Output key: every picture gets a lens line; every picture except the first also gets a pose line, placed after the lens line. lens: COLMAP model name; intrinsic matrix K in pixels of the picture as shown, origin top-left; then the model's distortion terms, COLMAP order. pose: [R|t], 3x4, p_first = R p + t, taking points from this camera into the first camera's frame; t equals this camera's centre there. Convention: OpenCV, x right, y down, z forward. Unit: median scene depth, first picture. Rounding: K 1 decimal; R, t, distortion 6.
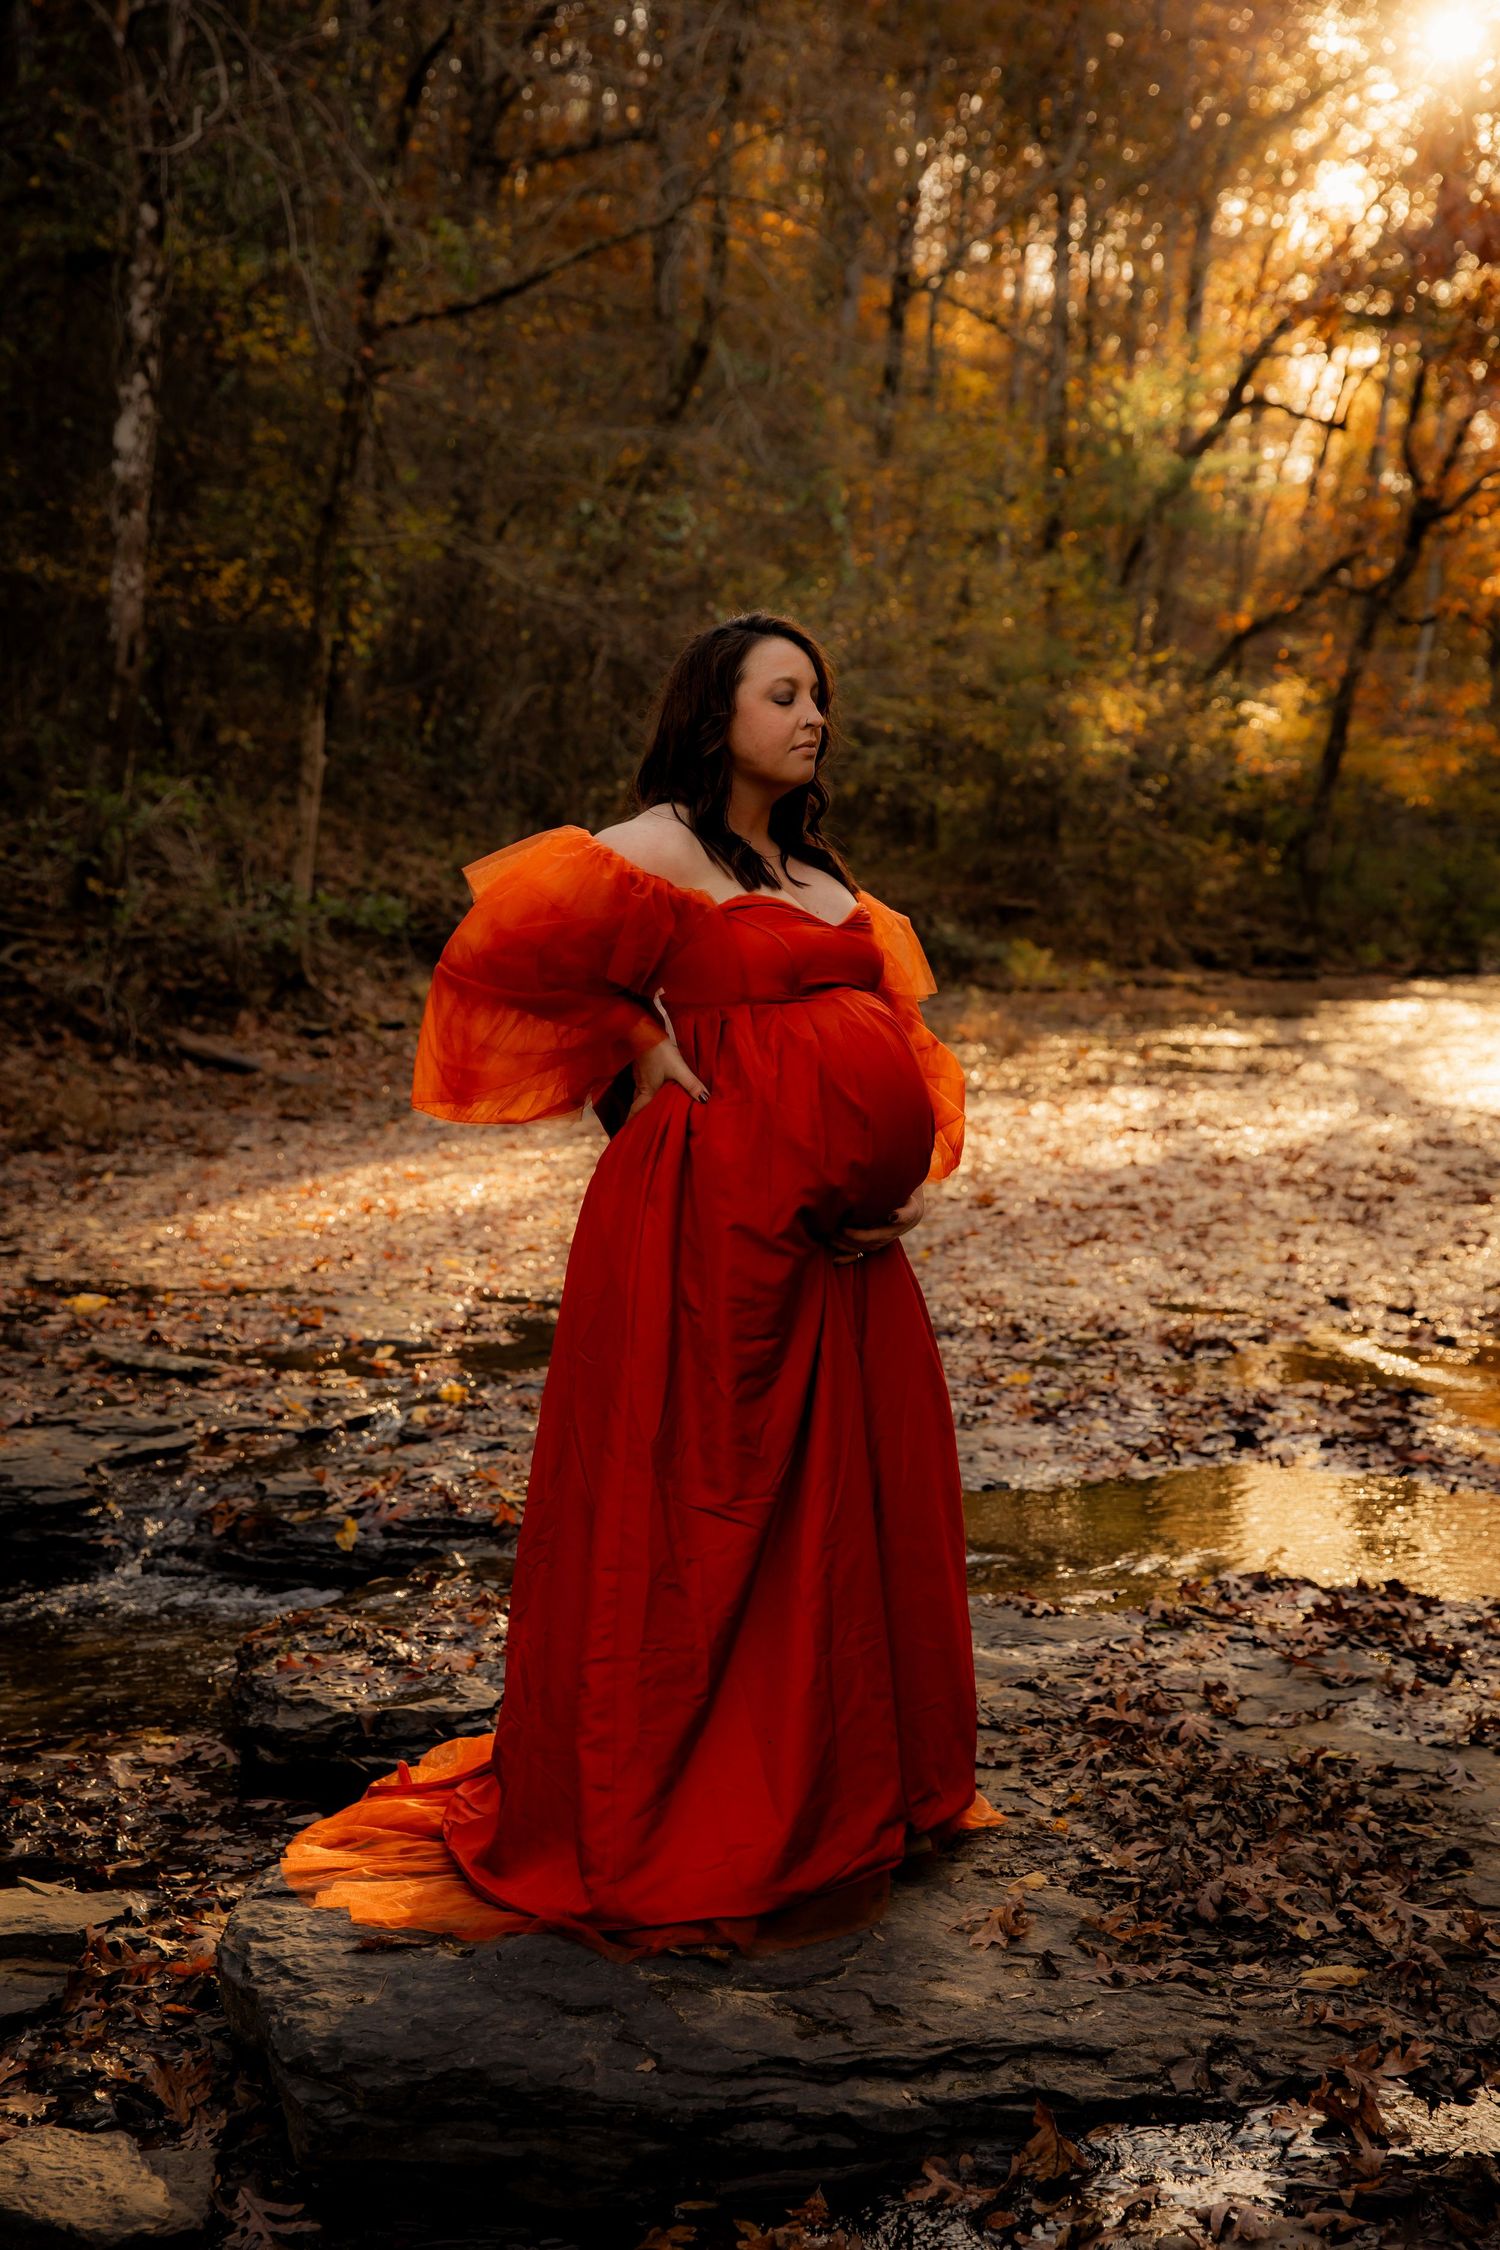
lens RADIAL K [[3167.5, 0, 737.4], [0, 3167.5, 1118.0], [0, 0, 1]] dist [0.066445, 0.124315]
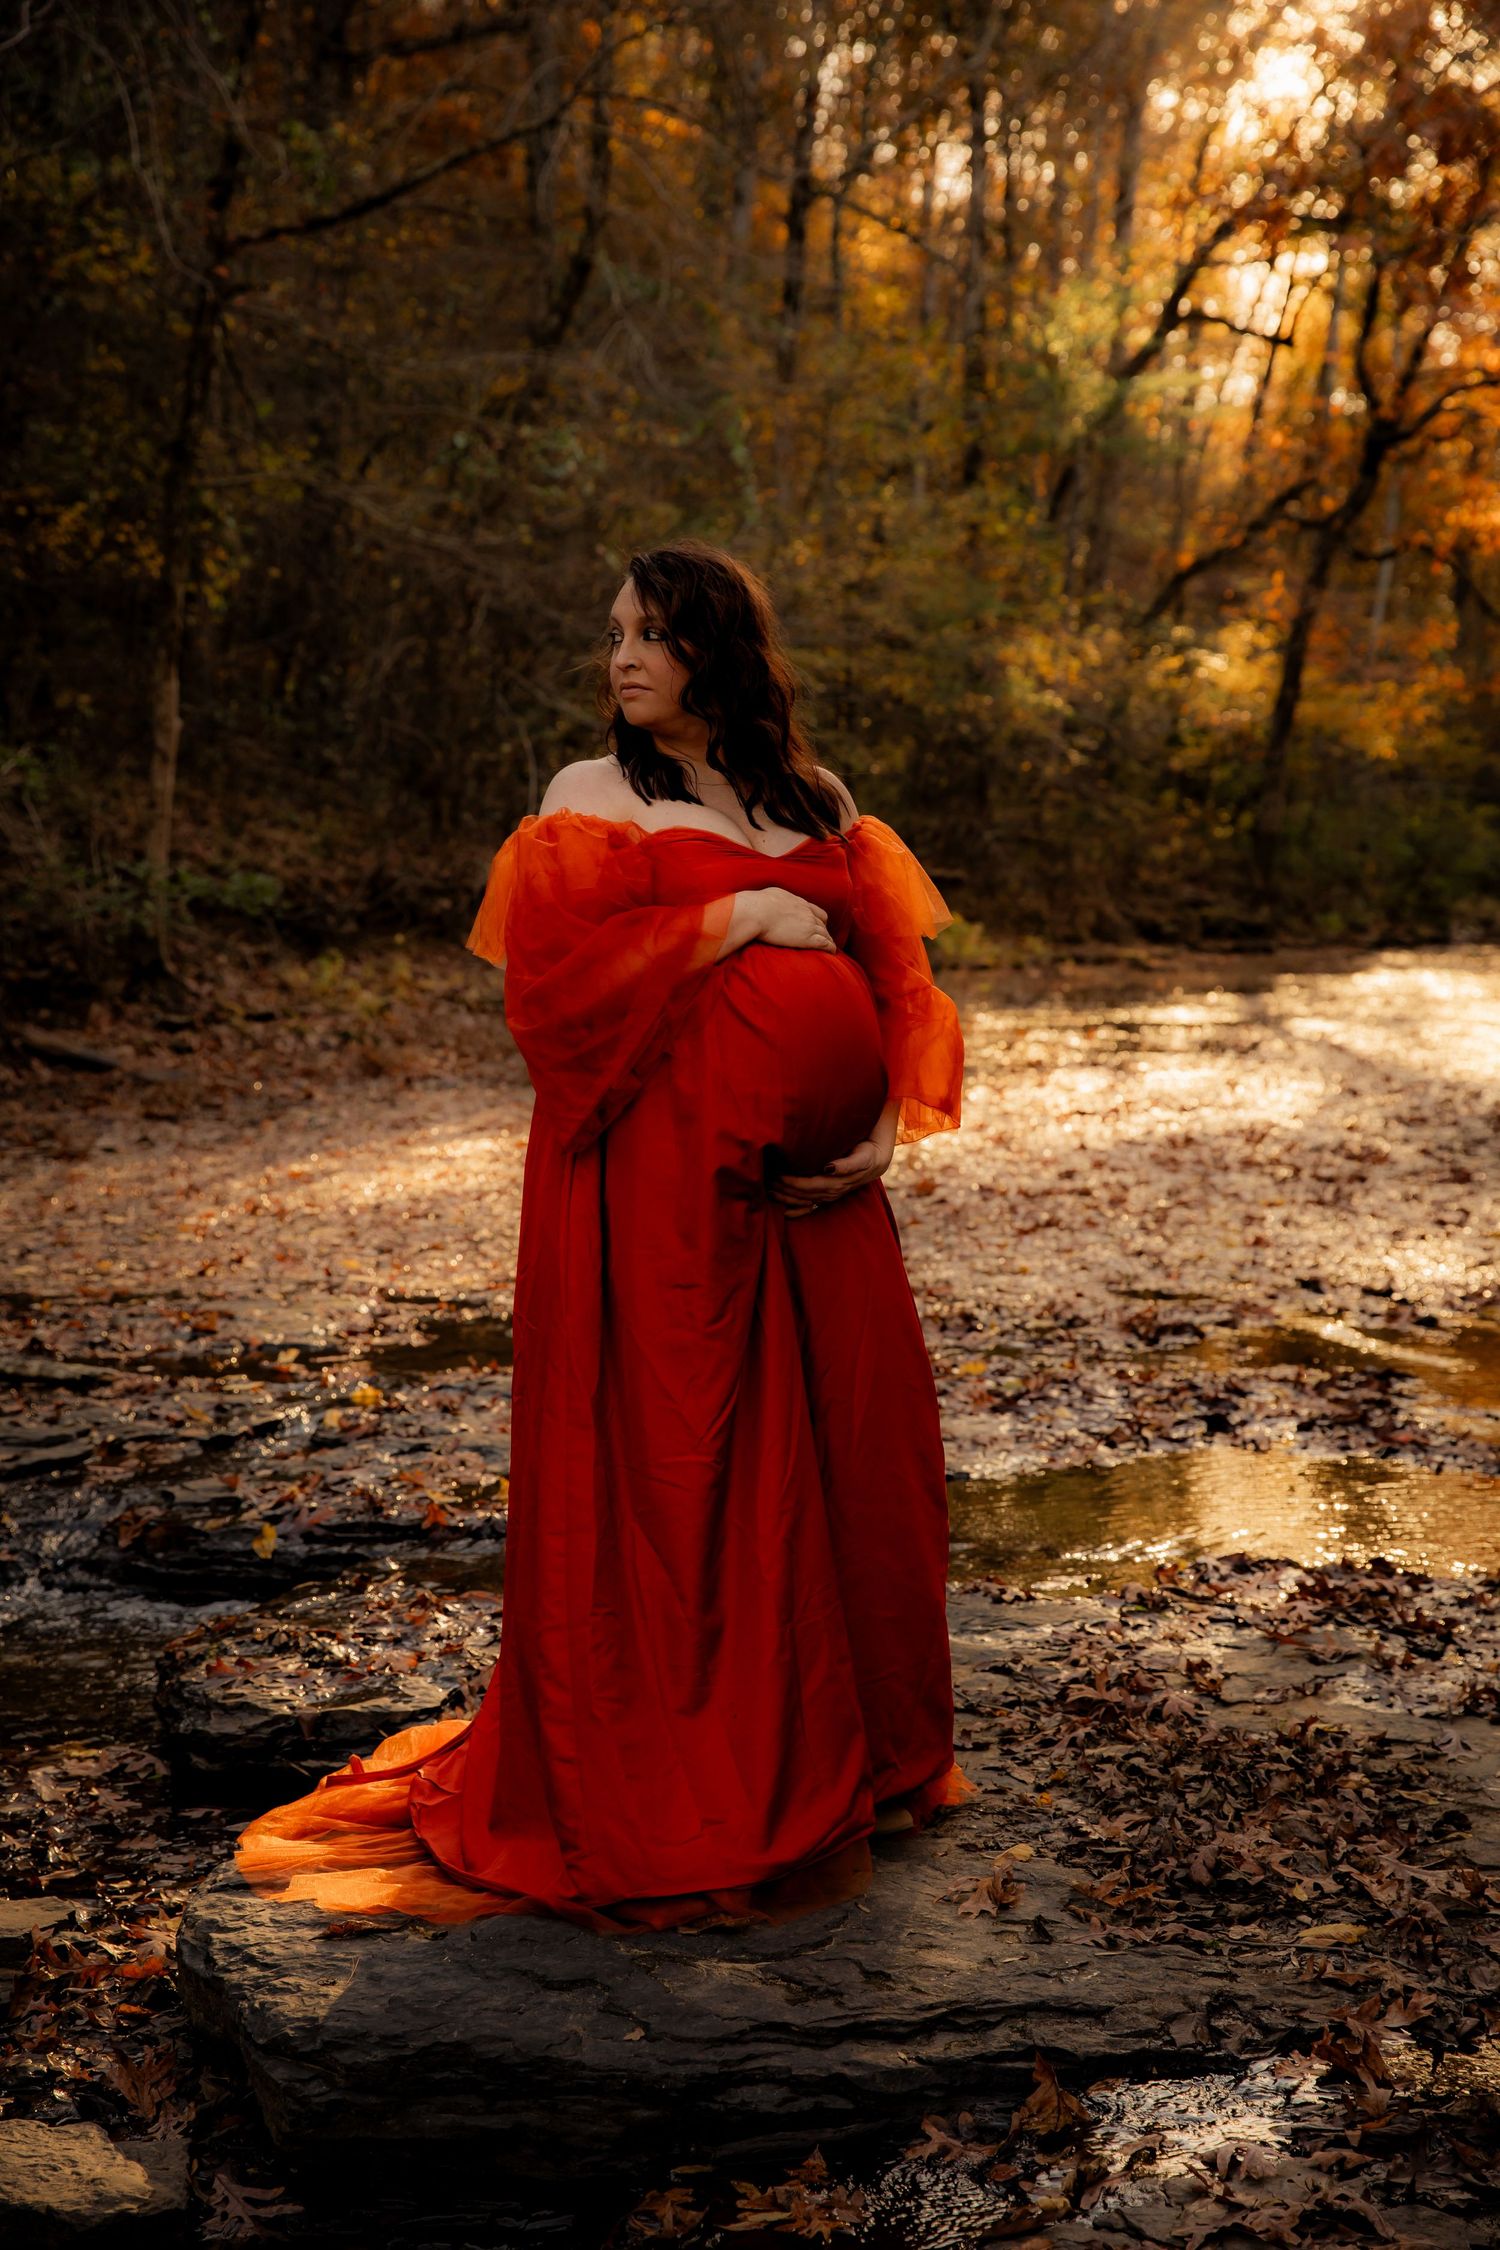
lens RADIAL K [[3539.1, 0, 749.3], [0, 3539.1, 1114.2], [0, 0, 1]] dist [0.114383, 0.052141]
pose [[0.999241, -0.019026, 0.033984, -0.011102], [0.019107, 0.999815, -0.002062, 0.008392], [-0.033939, 0.002710, 0.999420, -0.039701]]
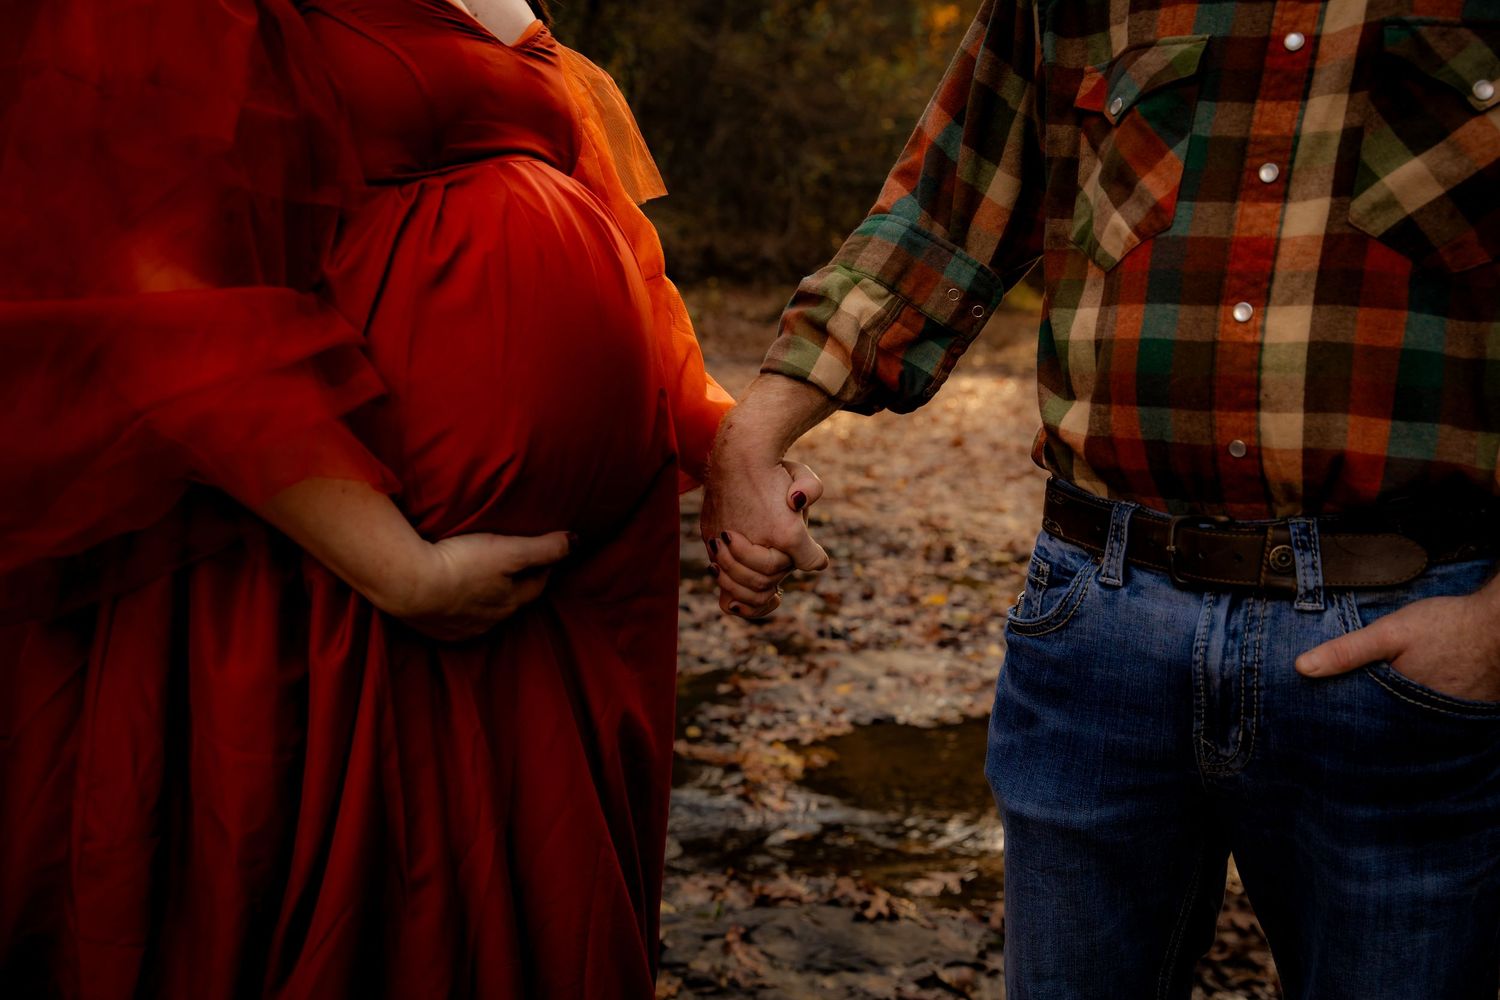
lens RADIAL K [[1639.3, 0, 750.0], [0, 1639.3, 500.0], [0, 0, 1]] dist [-0.000729, 0.002561]
pose [[0.996411, 0.032472, -0.078174, 0.065352], [-0.026649, 0.996871, 0.074420, -0.001813], [0.080346, -0.072070, 0.994158, 0.365938]]
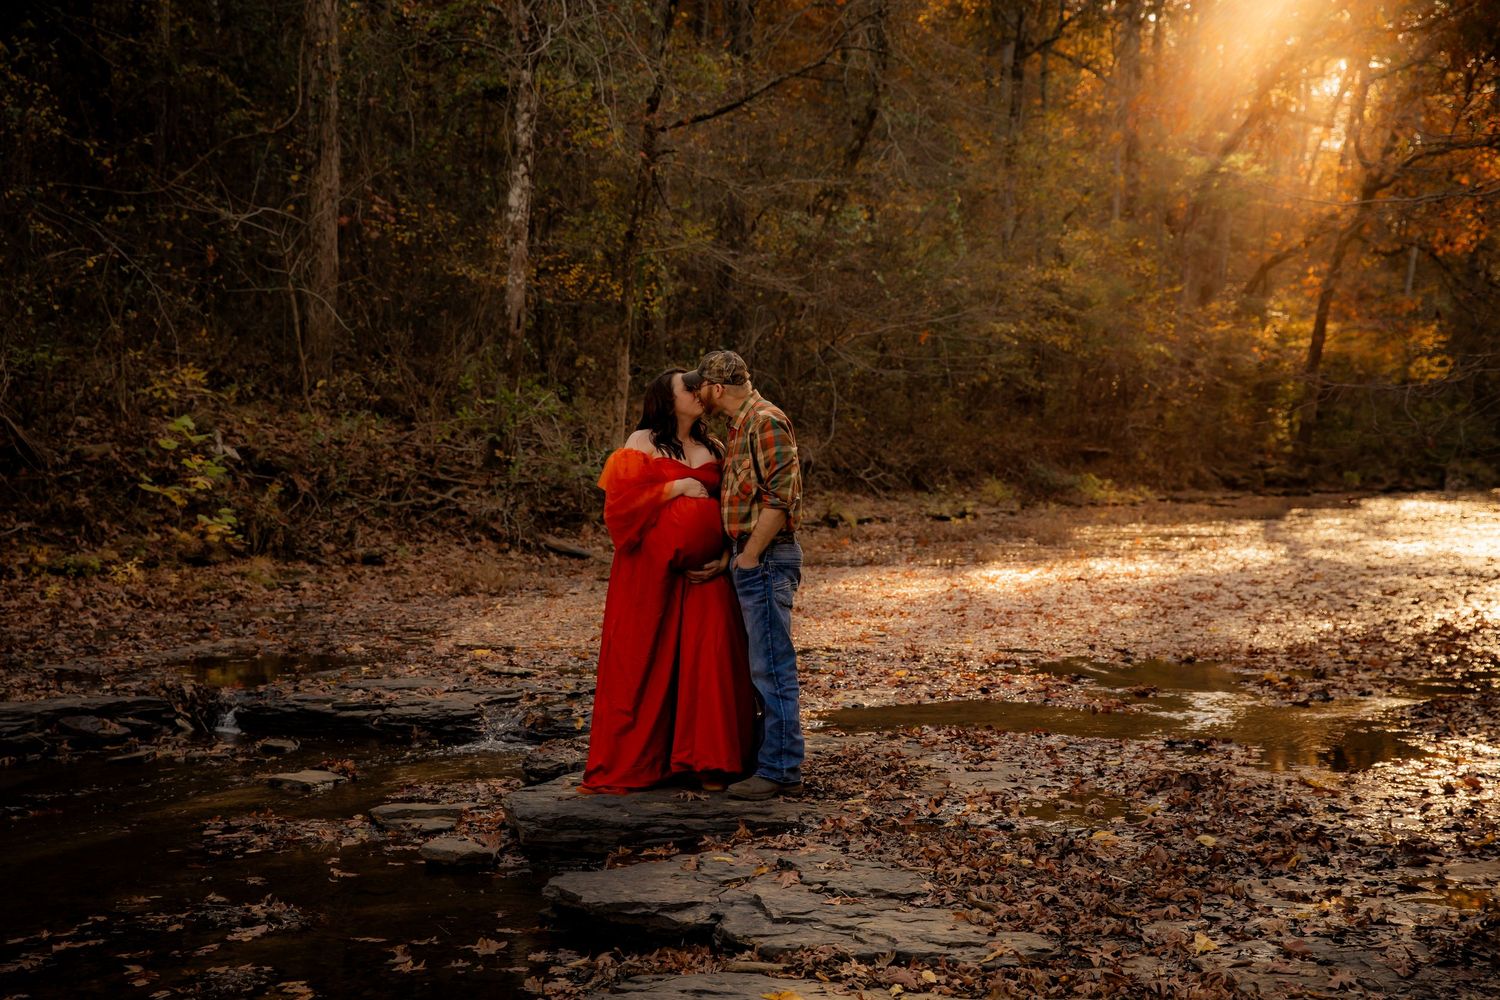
lens RADIAL K [[2344.3, 0, 750.0], [0, 2344.3, 500.0], [0, 0, 1]] dist [0.035360, 0.021940]
pose [[0.994469, -0.021248, -0.102860, 0.155038], [0.016253, 0.998659, -0.049160, 0.041447], [0.103767, 0.047216, 0.993480, -0.613563]]
